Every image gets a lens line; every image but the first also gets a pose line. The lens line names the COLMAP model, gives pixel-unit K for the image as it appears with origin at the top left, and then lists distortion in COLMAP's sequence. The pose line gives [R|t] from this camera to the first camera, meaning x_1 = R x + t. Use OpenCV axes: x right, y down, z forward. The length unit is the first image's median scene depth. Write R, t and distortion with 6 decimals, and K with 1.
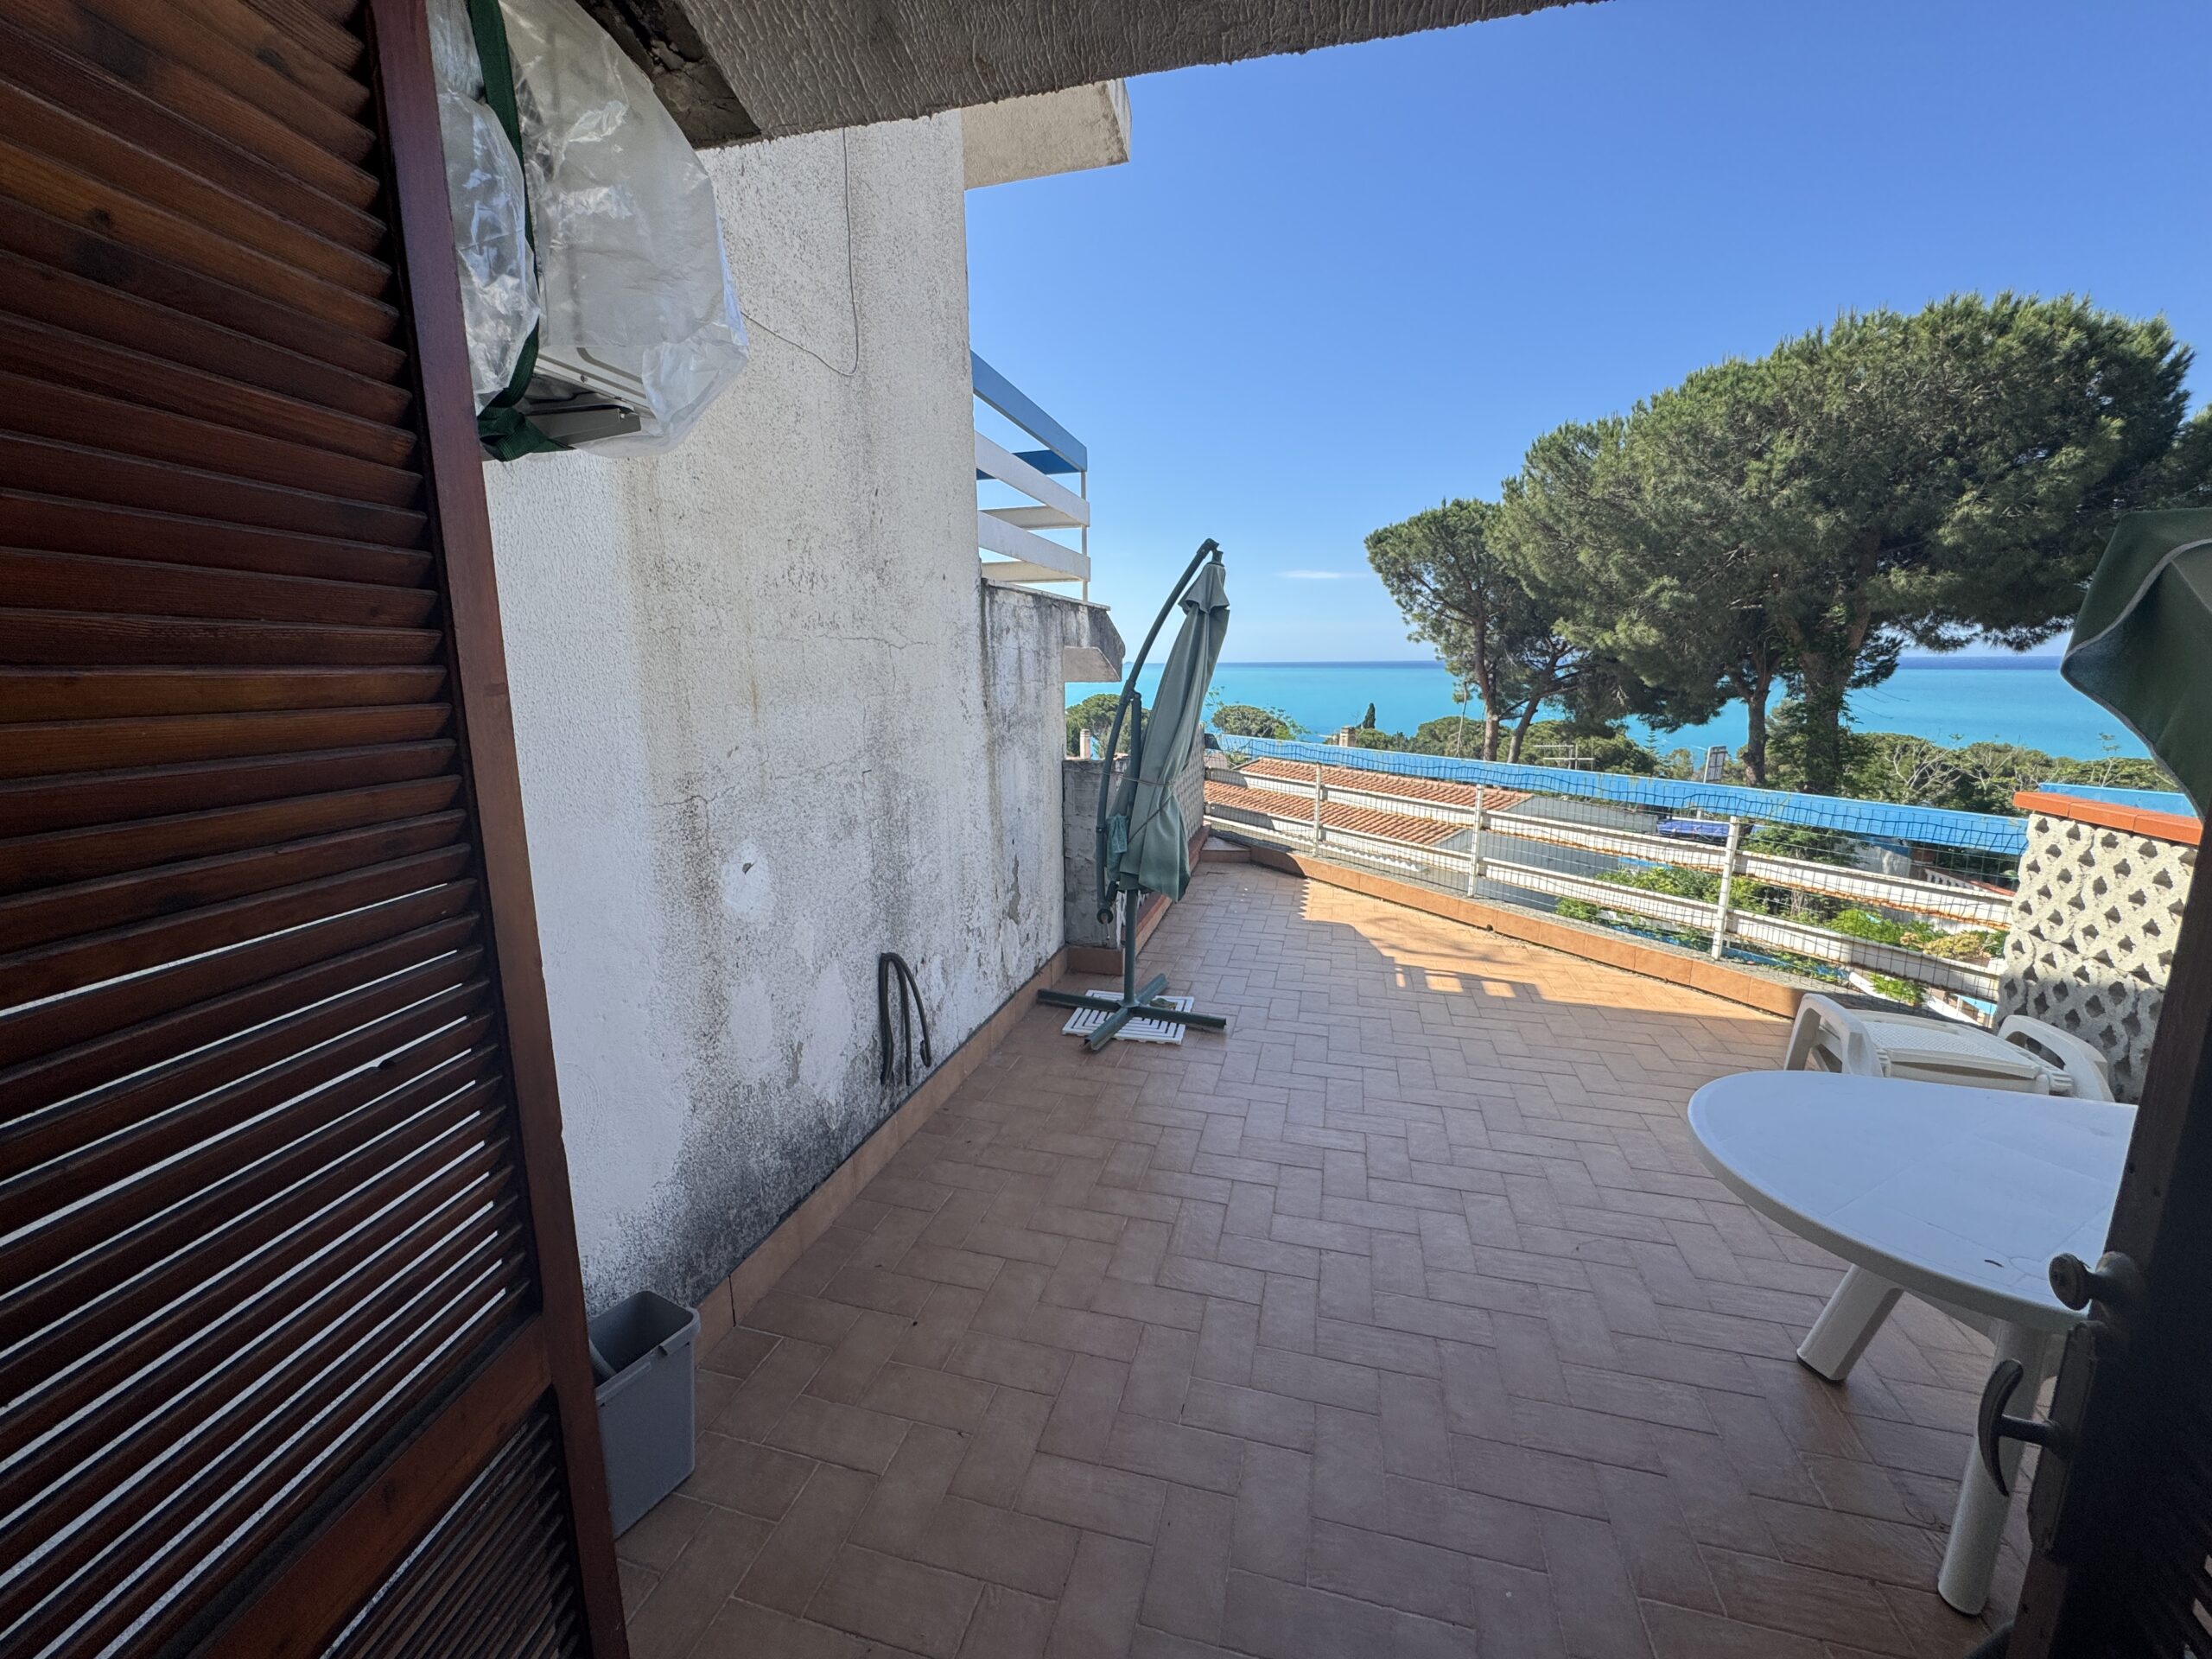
lens RADIAL K [[884.3, 0, 1106.0], [0, 884.3, 829.5], [0, 0, 1]] dist [-0.002045, 0.000120]
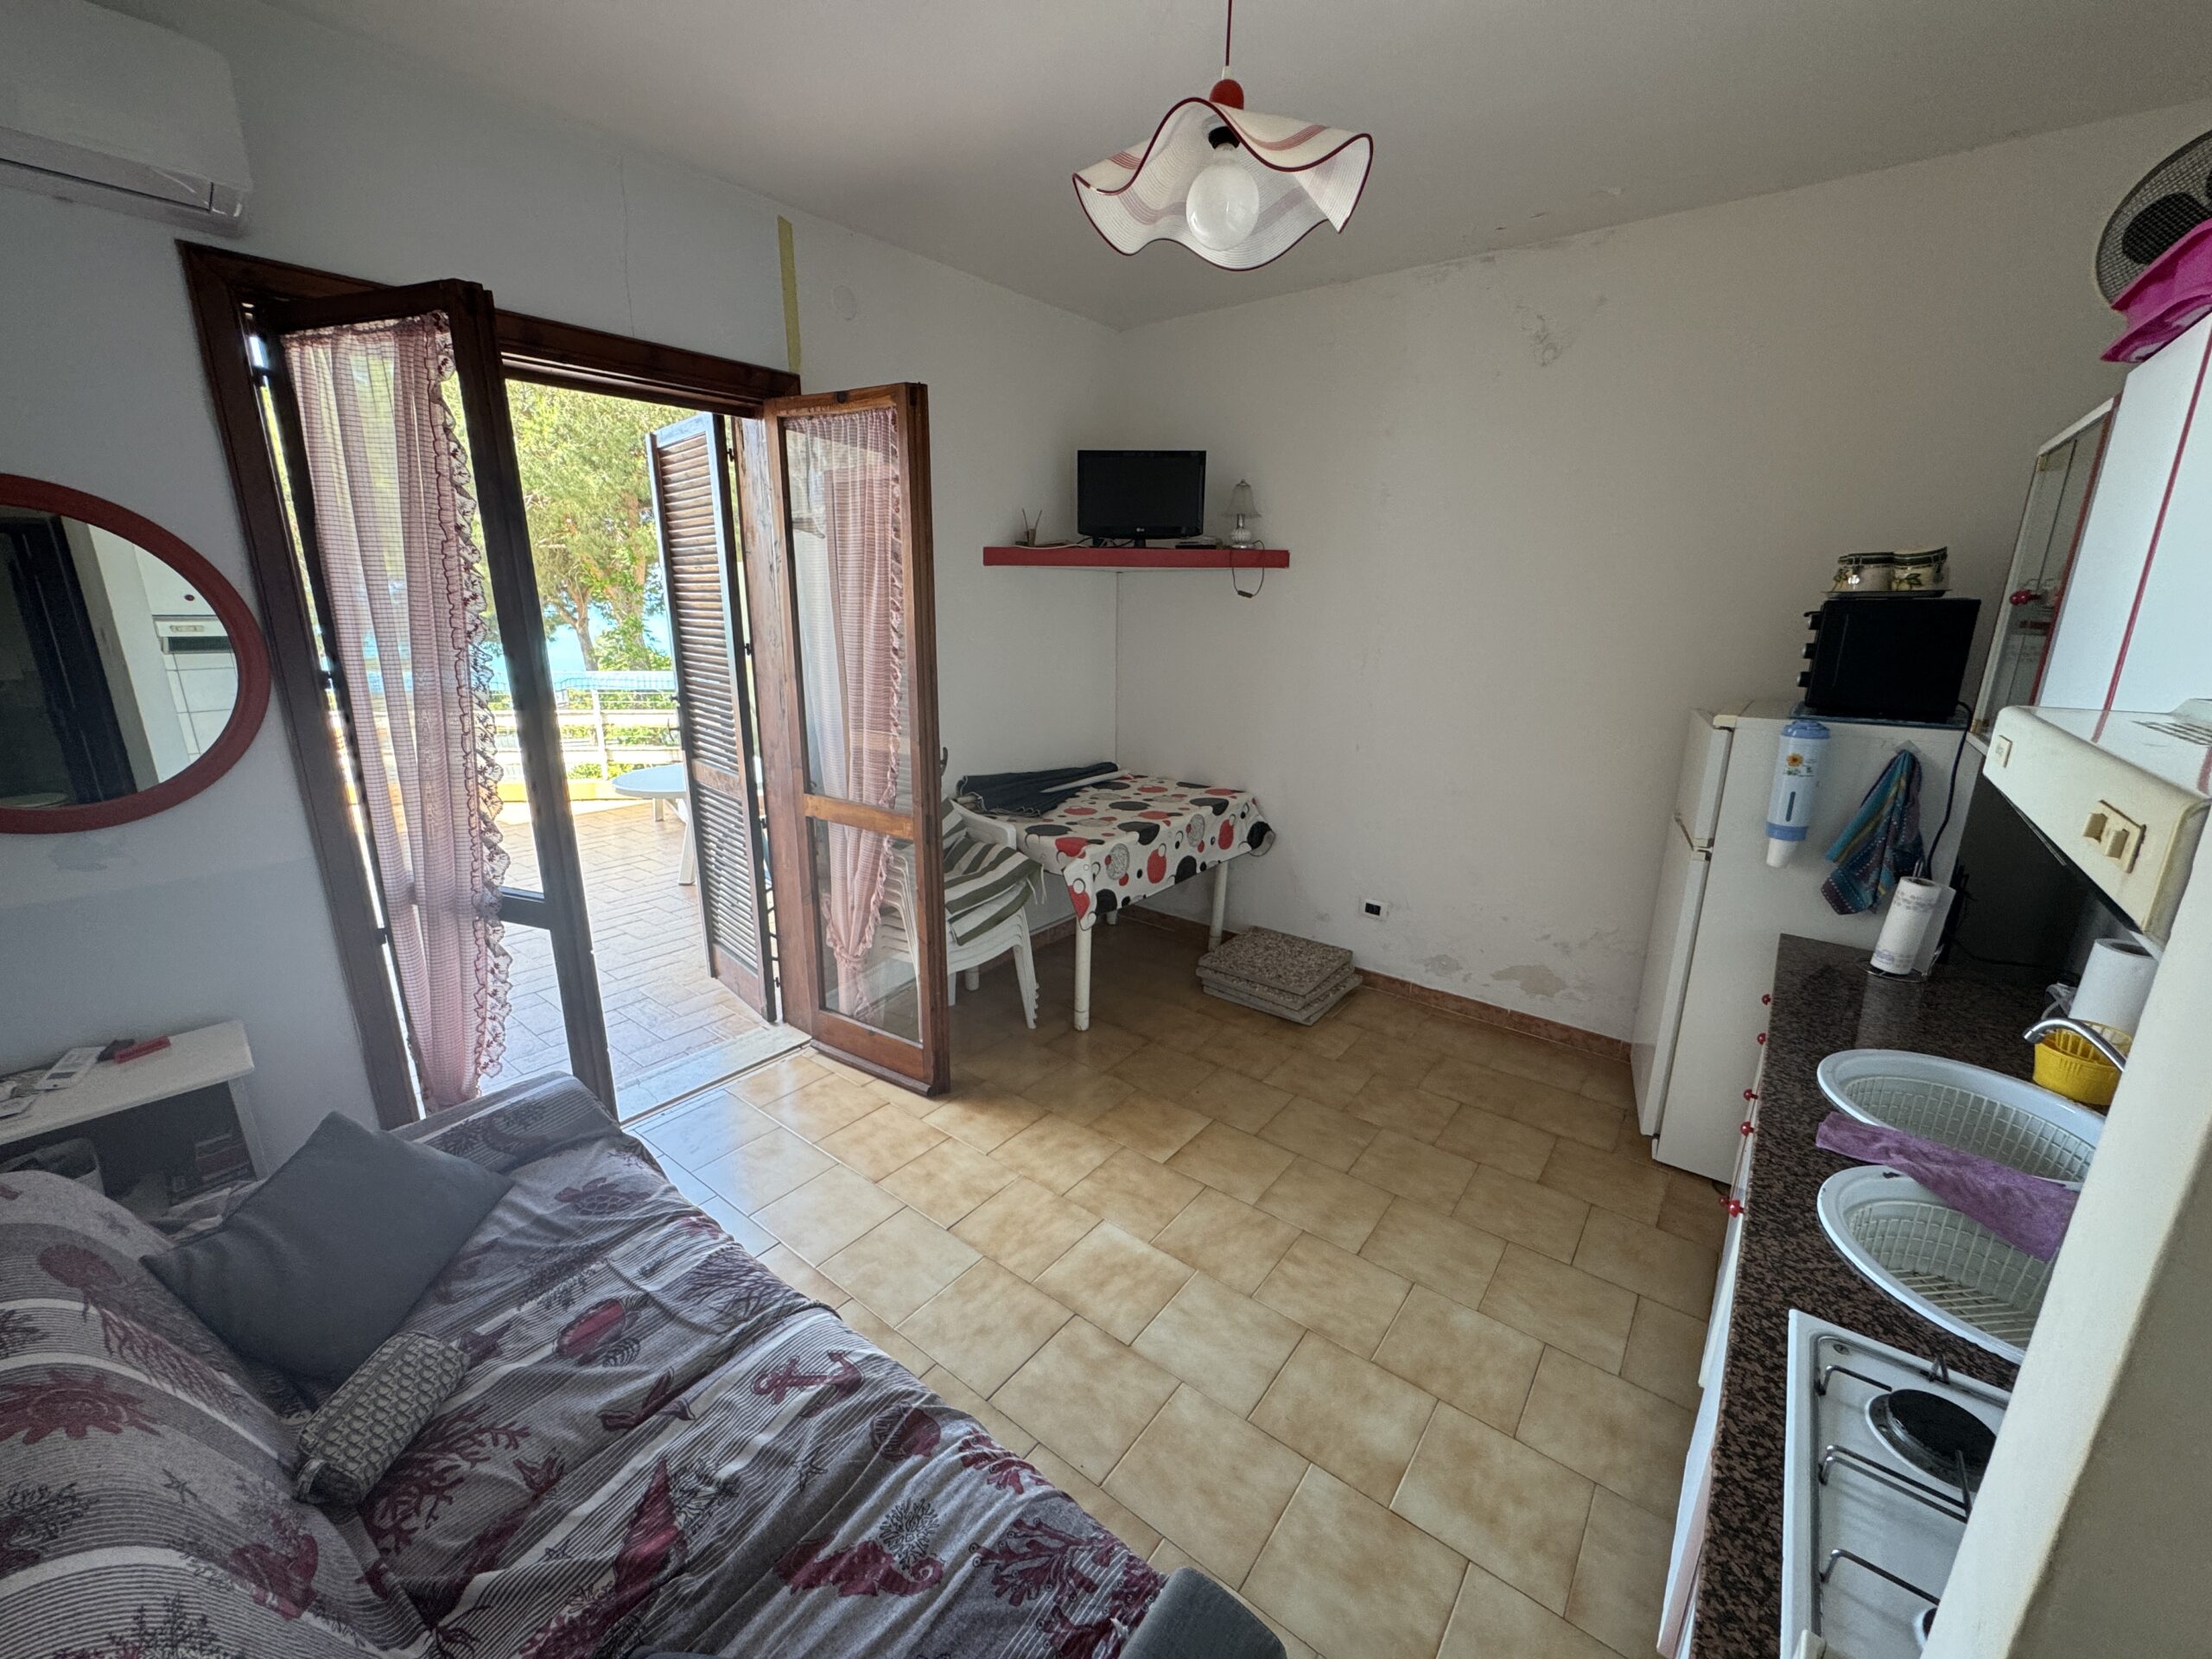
lens RADIAL K [[883.7, 0, 1101.7], [0, 883.7, 831.6], [0, 0, 1]] dist [-0.003091, 0.000042]
pose [[0.404450, -0.228848, 0.885465, -0.129609], [0.160528, 0.970920, 0.177610, 0.031186], [-0.900361, 0.070307, 0.429425, -0.165669]]
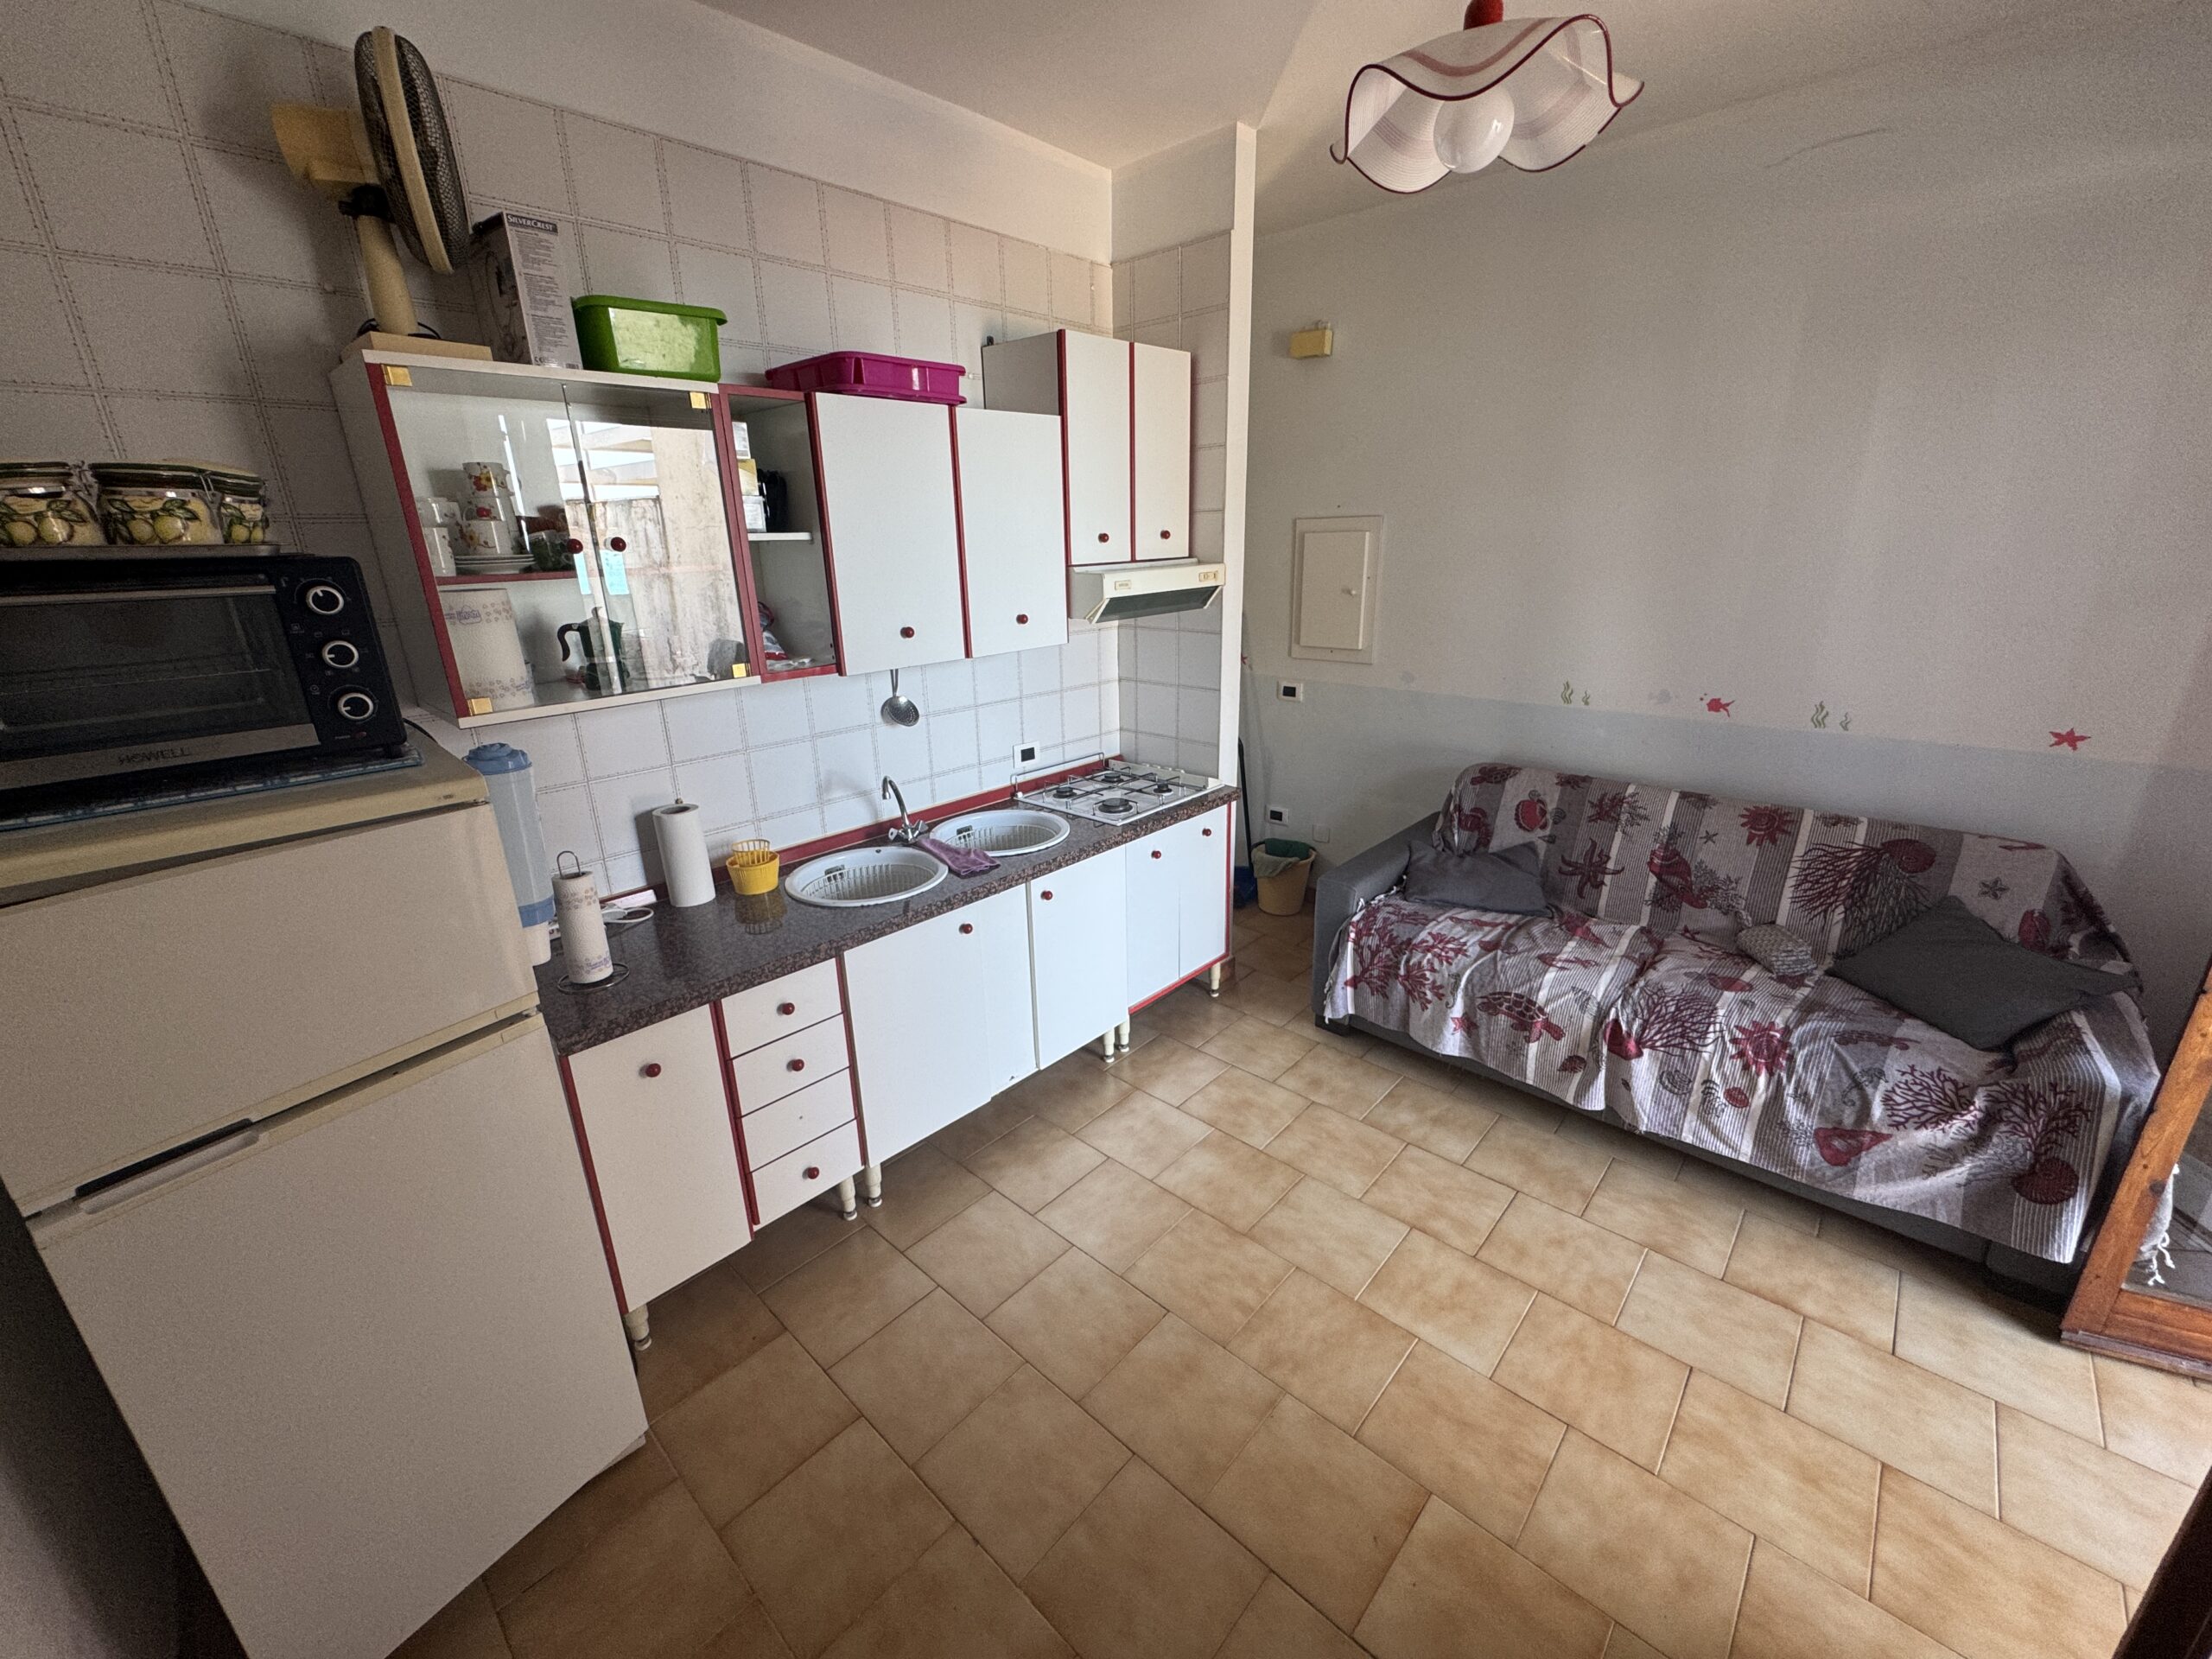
lens RADIAL K [[883.7, 0, 1101.7], [0, 883.7, 831.6], [0, 0, 1]] dist [-0.003091, 0.000042]
pose [[-0.482082, 0.292375, -0.825902, 0.105862], [-0.143398, 0.903631, 0.403593, 0.019773], [0.864311, 0.312998, -0.393698, -0.112468]]
